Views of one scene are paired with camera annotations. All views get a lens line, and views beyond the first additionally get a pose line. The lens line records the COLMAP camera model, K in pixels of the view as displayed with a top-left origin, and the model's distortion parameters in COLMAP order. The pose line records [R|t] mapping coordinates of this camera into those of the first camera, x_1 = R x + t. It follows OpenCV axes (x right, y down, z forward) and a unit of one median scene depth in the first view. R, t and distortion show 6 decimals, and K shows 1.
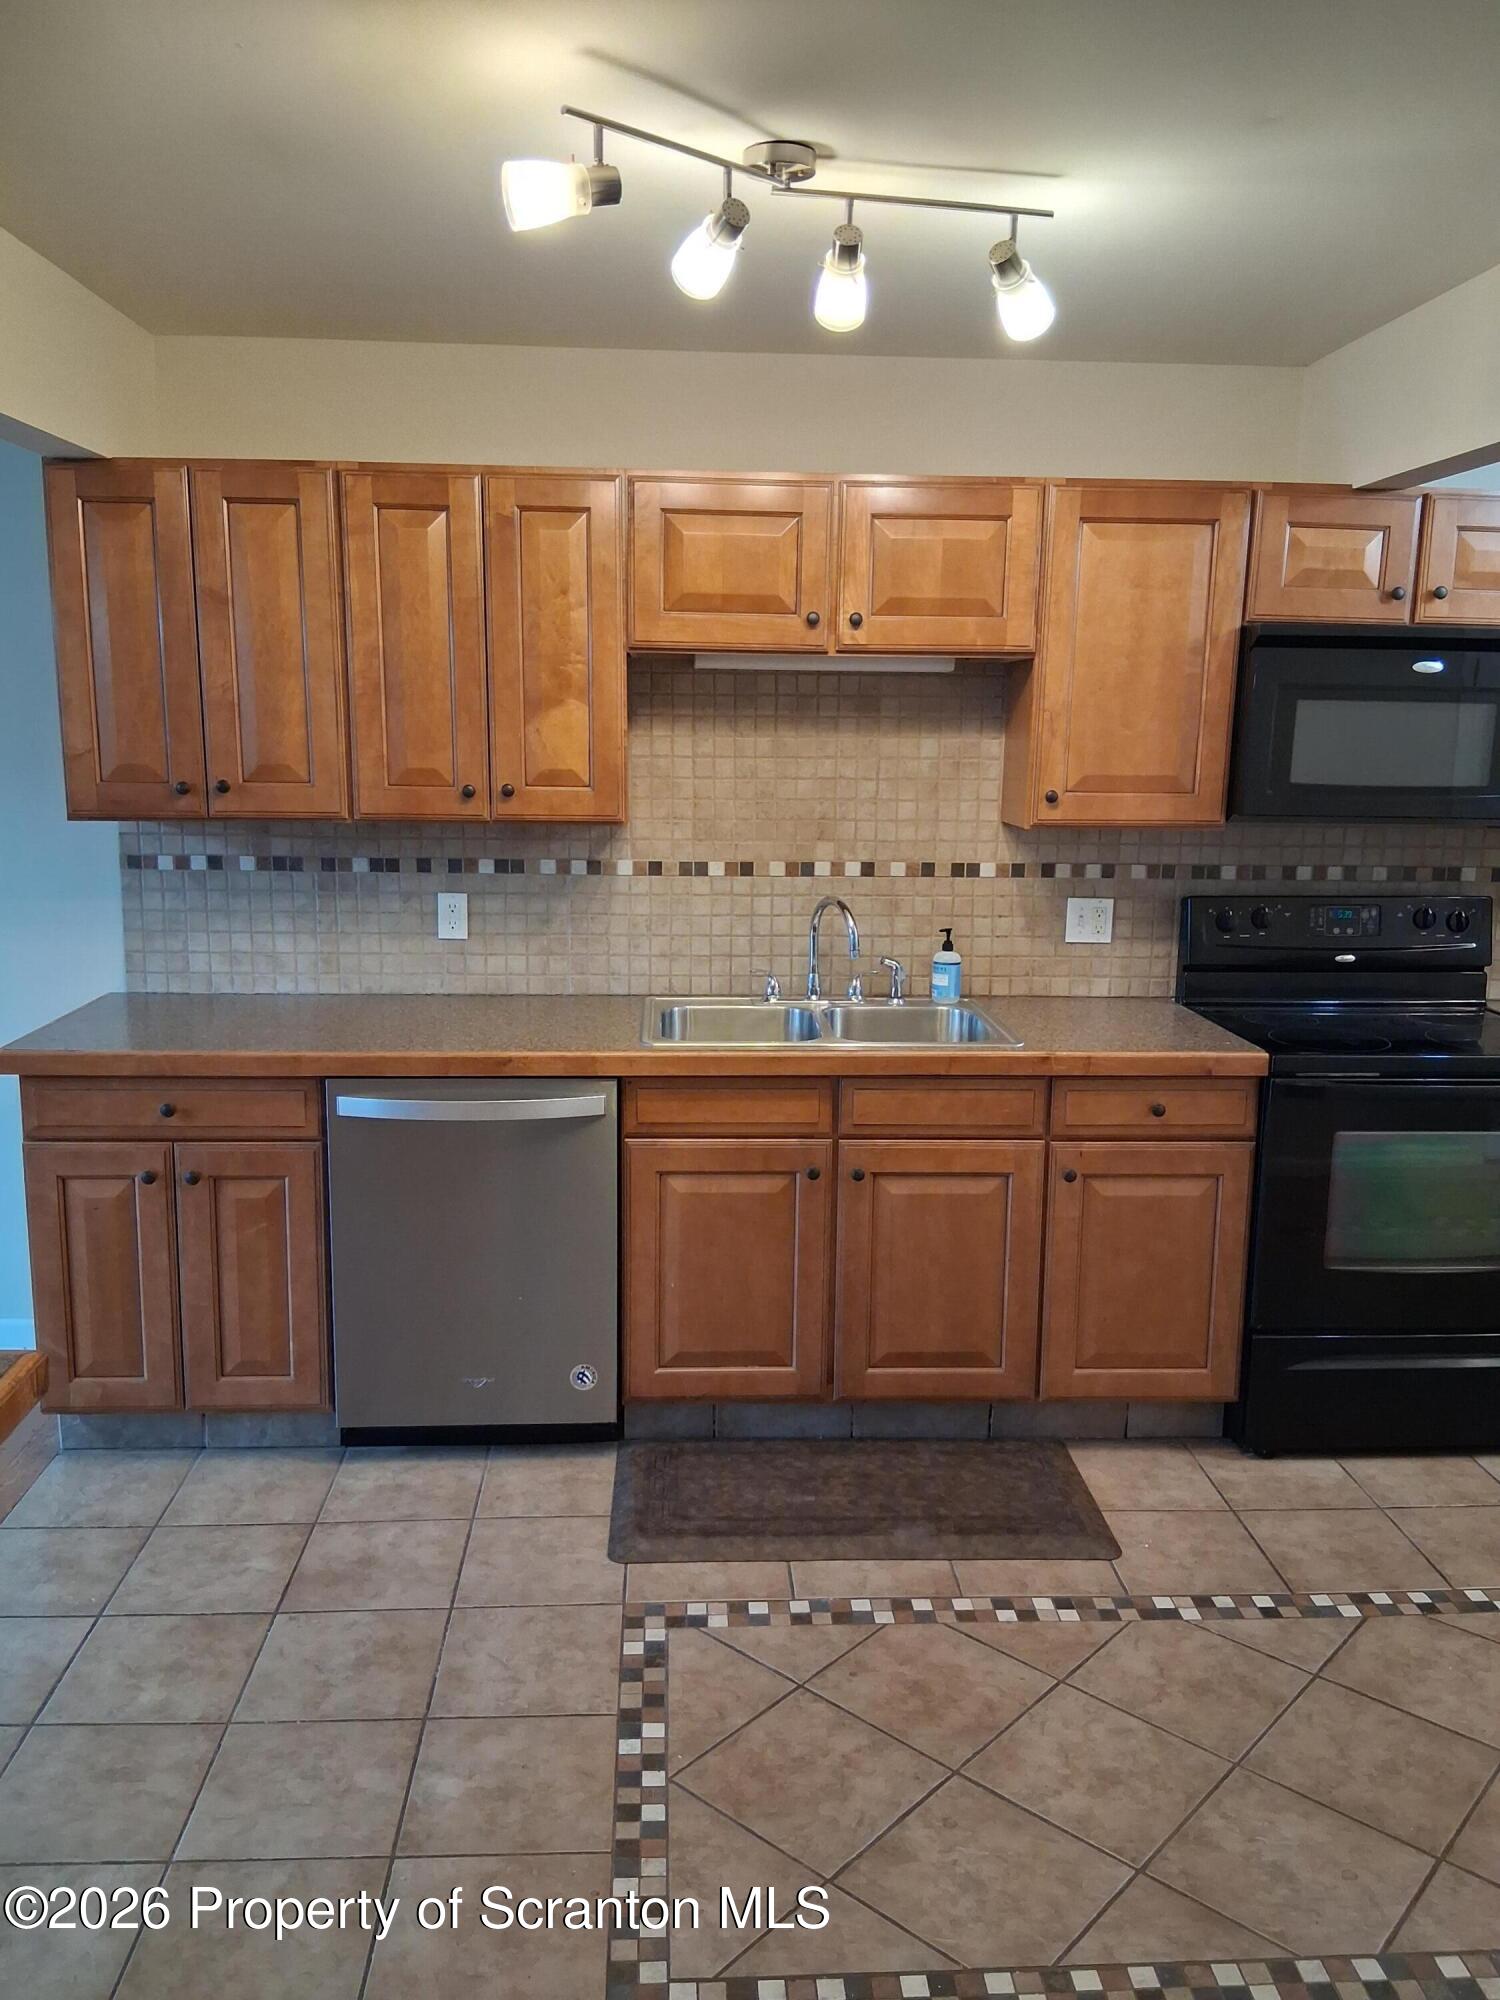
lens RADIAL K [[1517.7, 0, 750.0], [0, 1517.7, 1000.0], [0, 0, 1]] dist [0.137864, -0.243196]
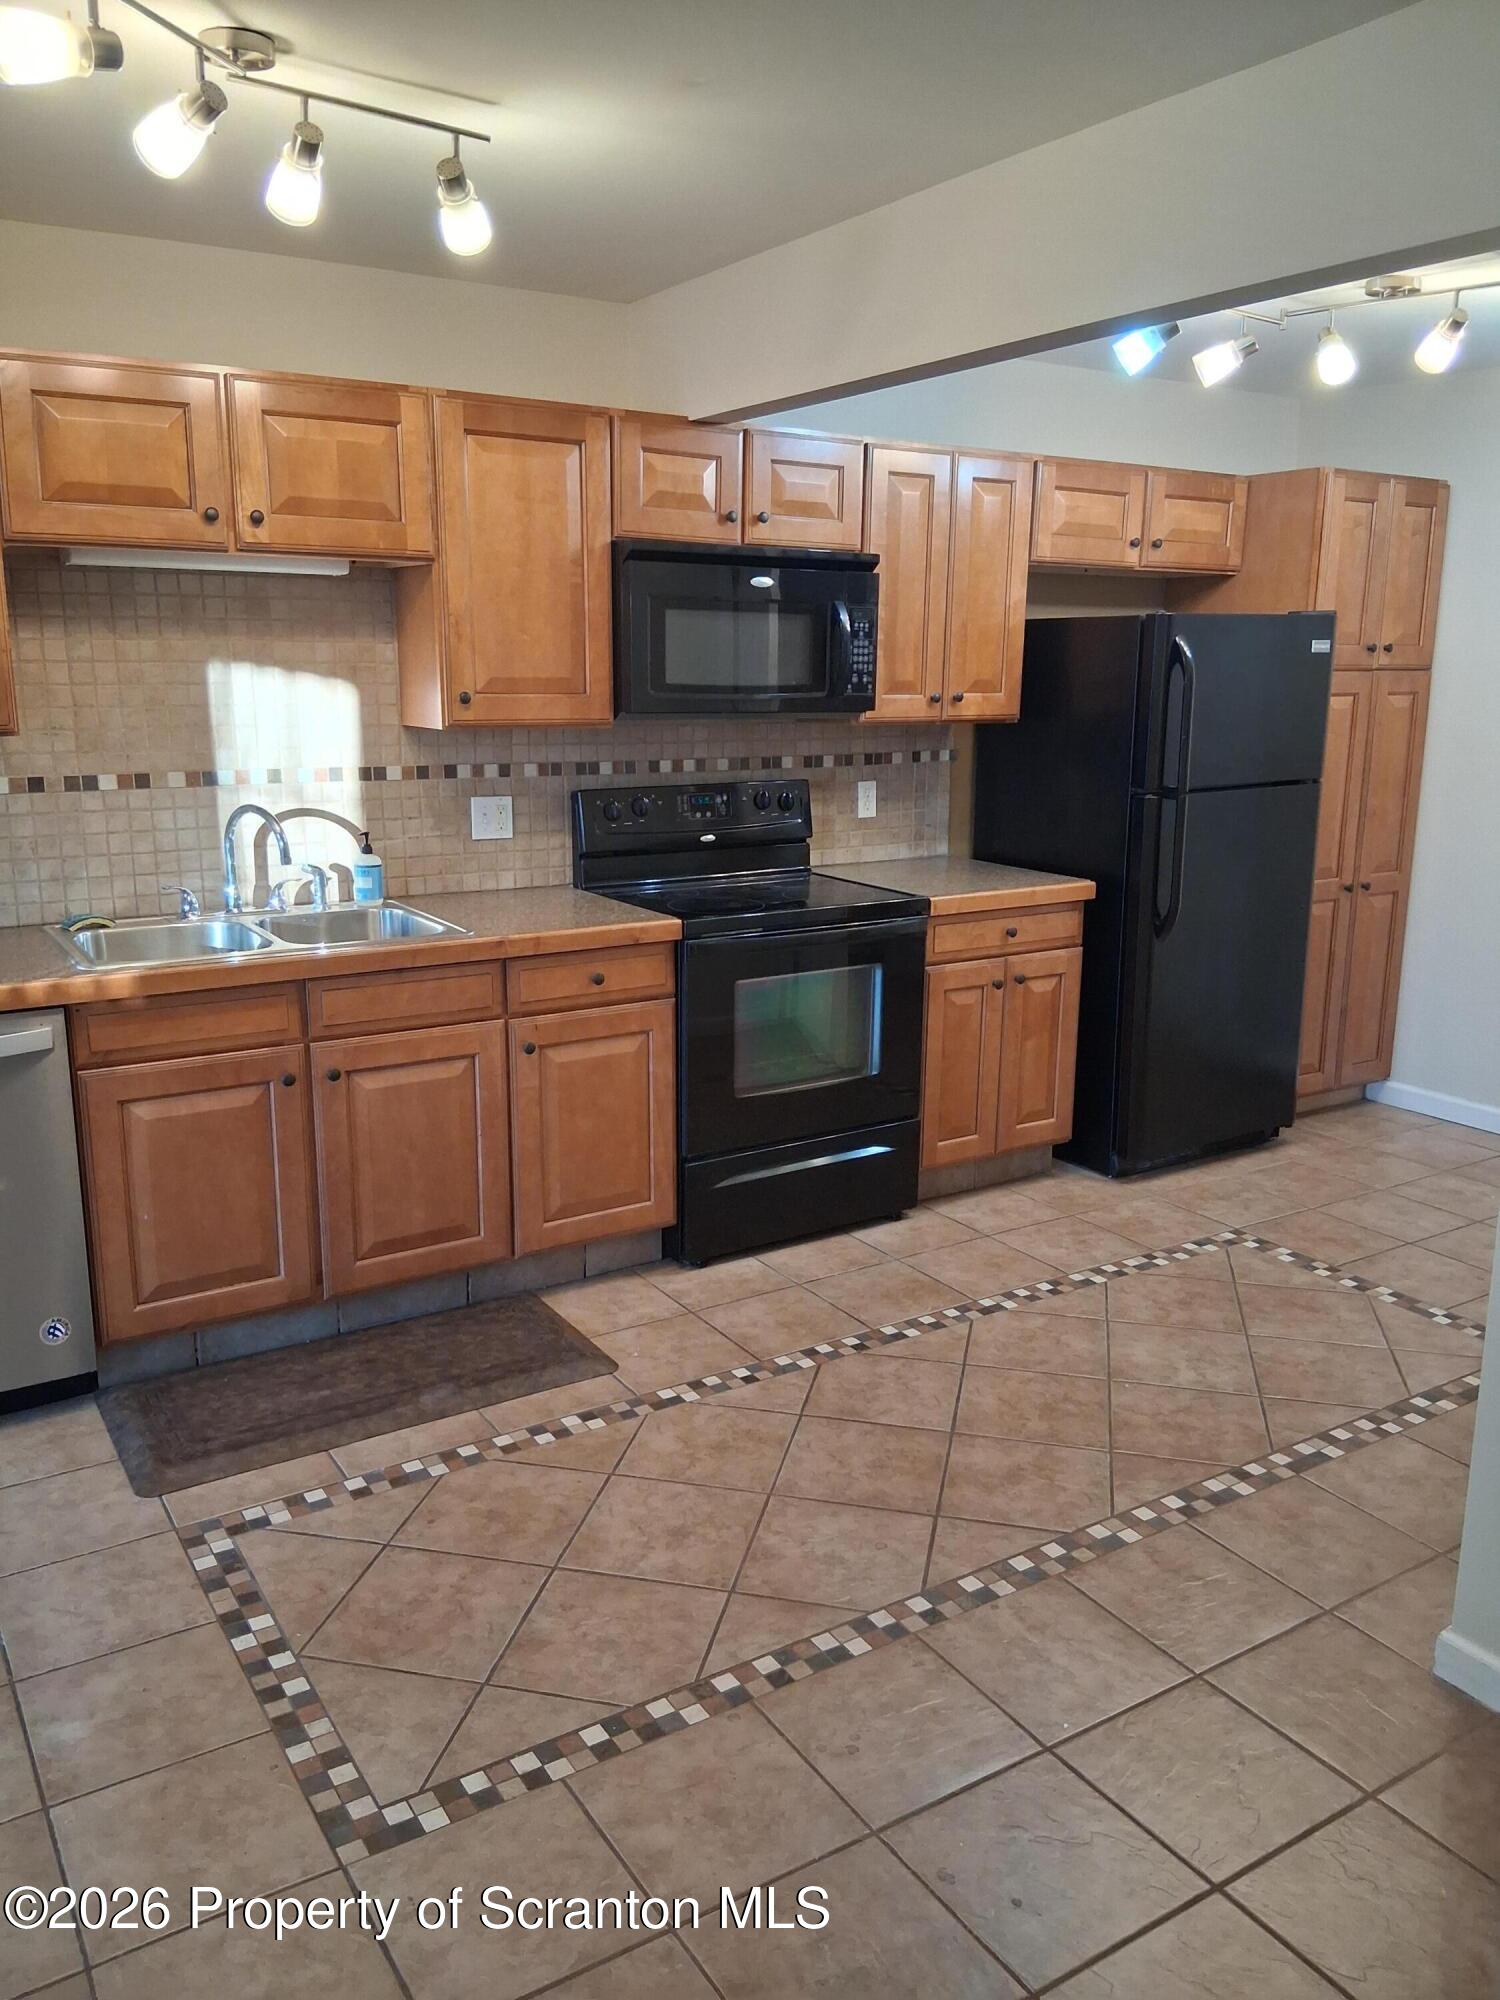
lens RADIAL K [[1517.7, 0, 750.0], [0, 1517.7, 1000.0], [0, 0, 1]] dist [0.137864, -0.243196]
pose [[0.873708, -0.114979, 0.472667, -0.159020], [0.093716, 0.993248, 0.068382, 0.021006], [-0.477338, -0.015449, 0.878584, -0.027197]]
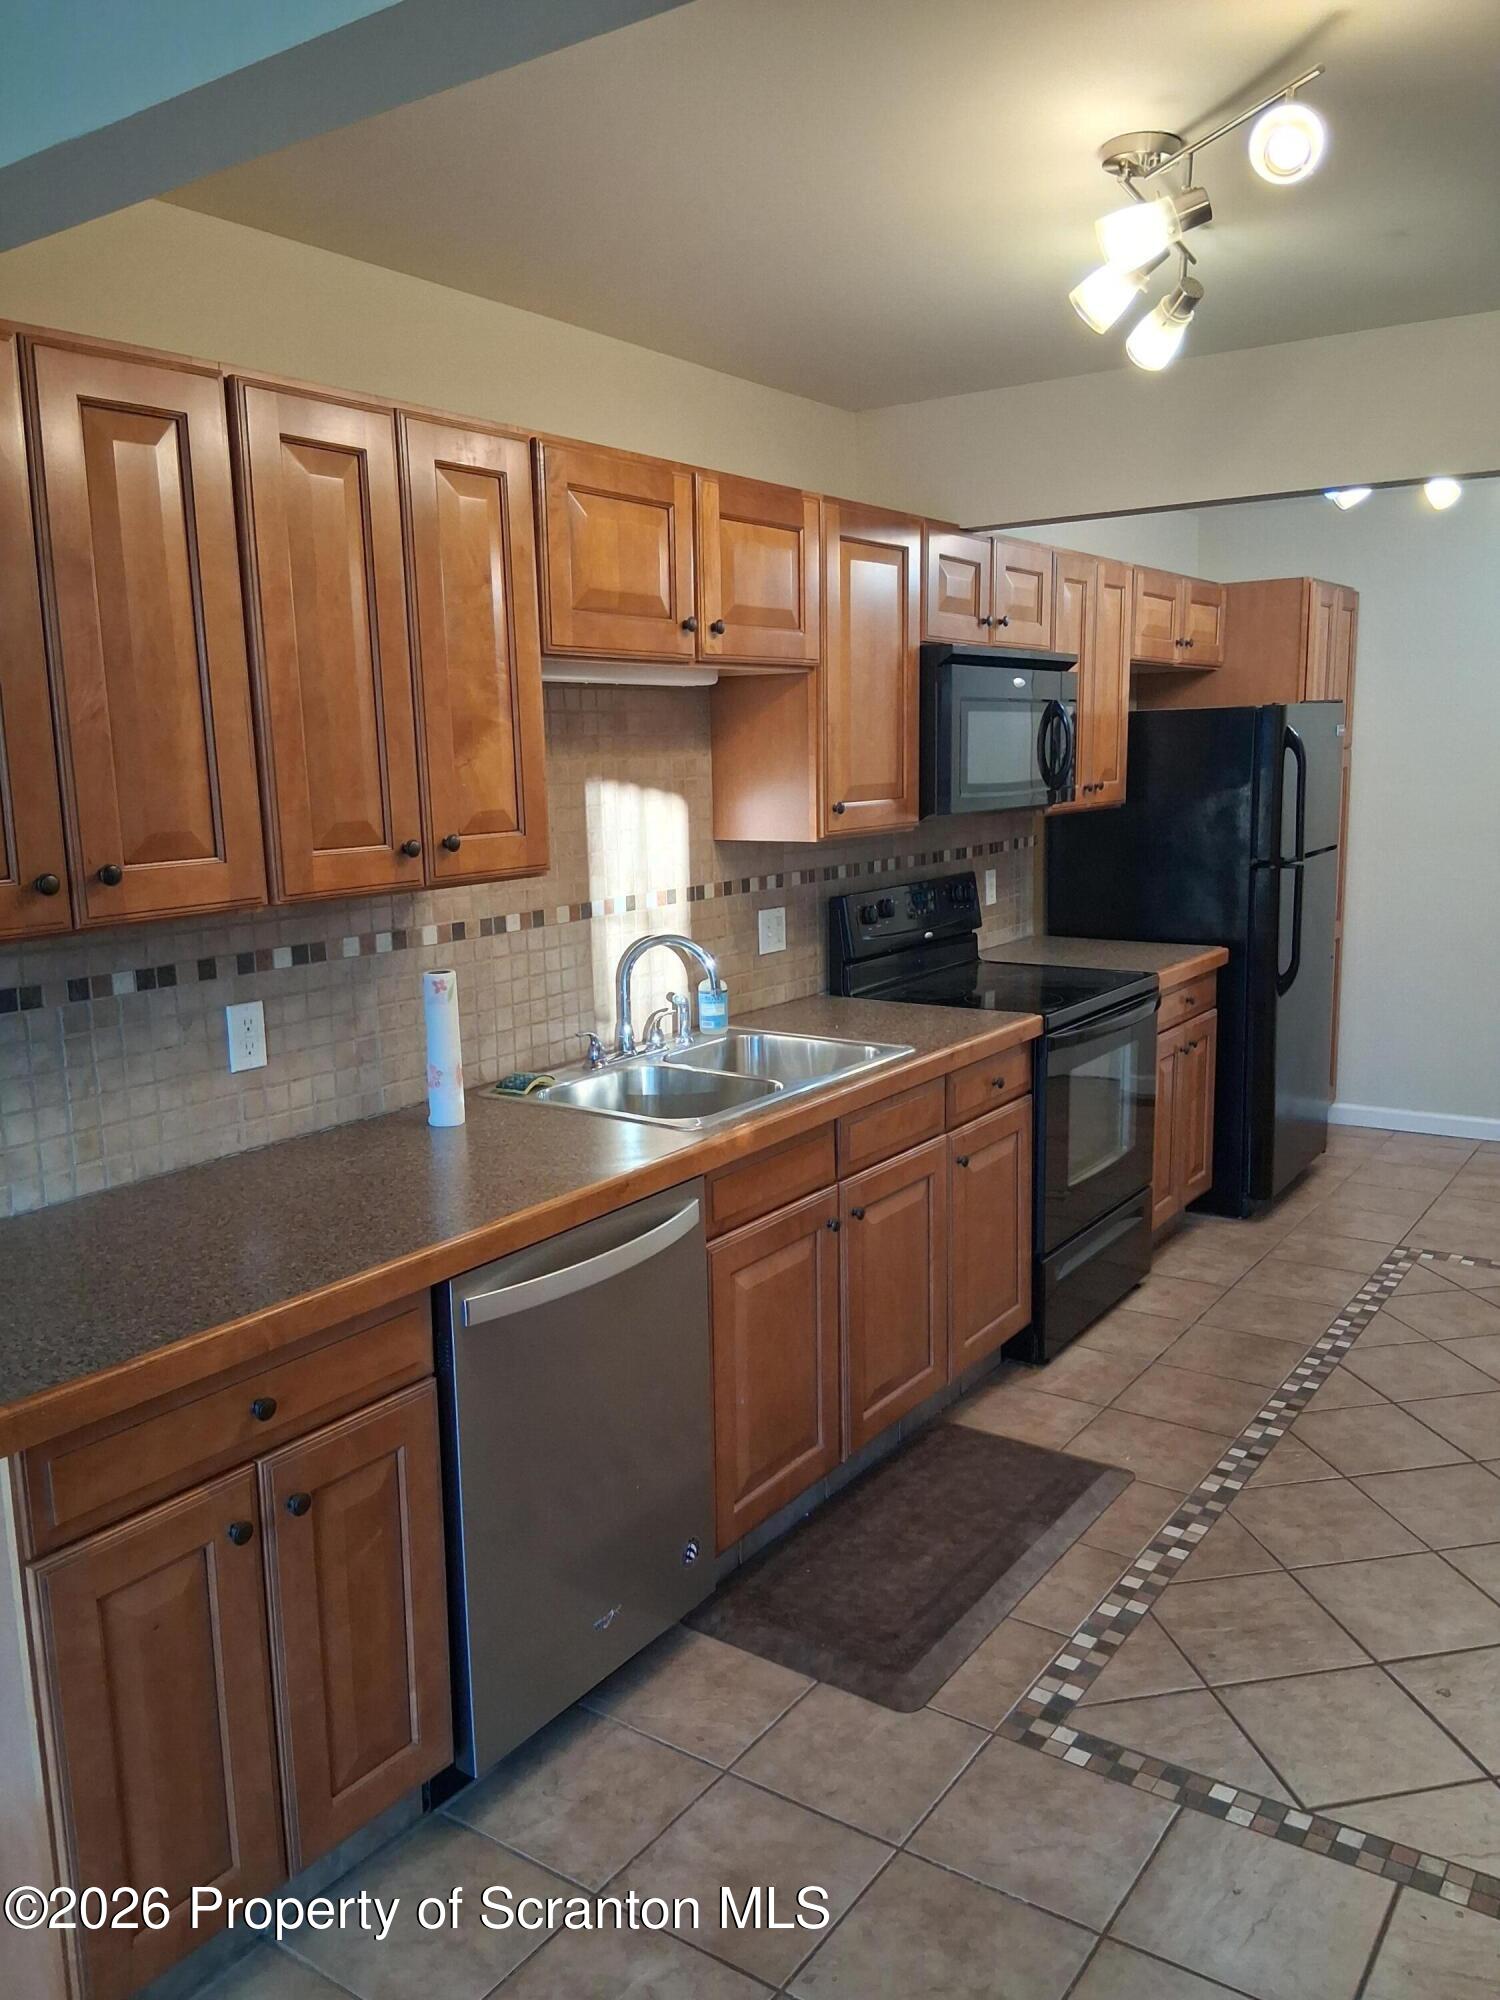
lens RADIAL K [[1517.7, 0, 750.0], [0, 1517.7, 1000.0], [0, 0, 1]] dist [0.137864, -0.243196]
pose [[0.615284, -0.160222, 0.771852, -0.661400], [0.173866, 0.982597, 0.065371, -0.086451], [-0.768893, 0.093977, 0.632433, 0.430130]]
